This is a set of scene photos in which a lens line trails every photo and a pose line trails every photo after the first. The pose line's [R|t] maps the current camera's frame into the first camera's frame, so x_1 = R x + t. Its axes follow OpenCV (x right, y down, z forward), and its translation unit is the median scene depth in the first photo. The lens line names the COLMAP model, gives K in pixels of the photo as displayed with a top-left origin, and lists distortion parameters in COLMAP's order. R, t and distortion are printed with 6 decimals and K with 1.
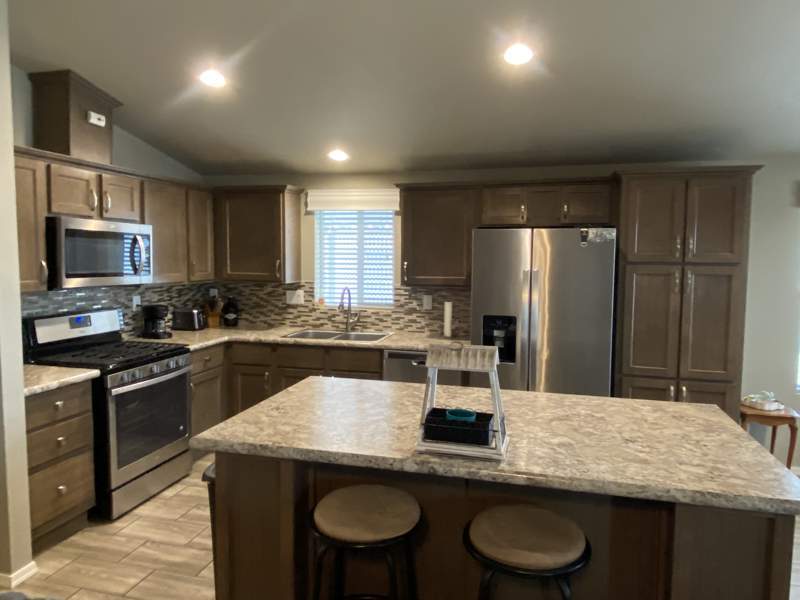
lens RADIAL K [[540.9, 0, 401.5], [0, 540.9, 291.7], [0, 0, 1]] dist [0.112913, -0.157013]
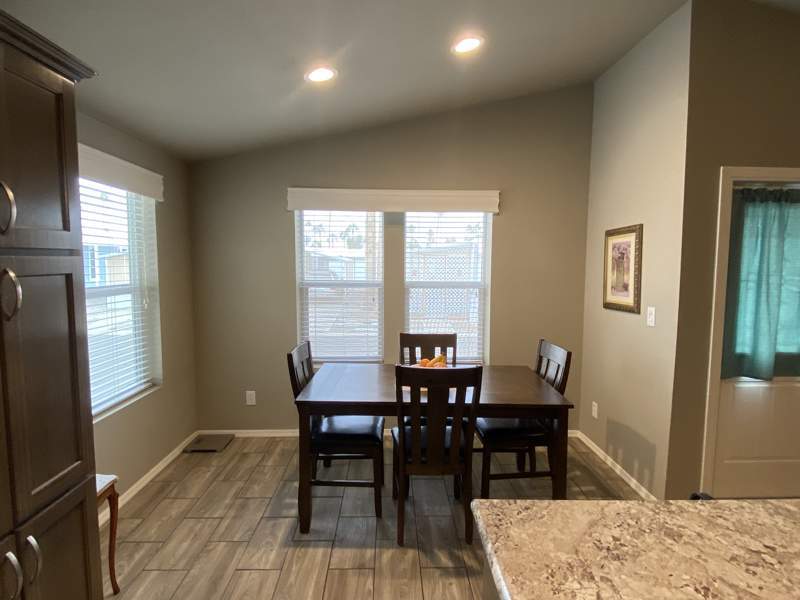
lens RADIAL K [[450.0, 0, 400.0], [0, 450.0, 300.0], [0, 0, 1]] dist [0.032487, -0.027985]
pose [[-0.274701, -0.100883, 0.956223, 0.085840], [0.049470, 0.991681, 0.118836, -0.030421], [-0.960256, 0.079948, -0.267425, 0.616266]]
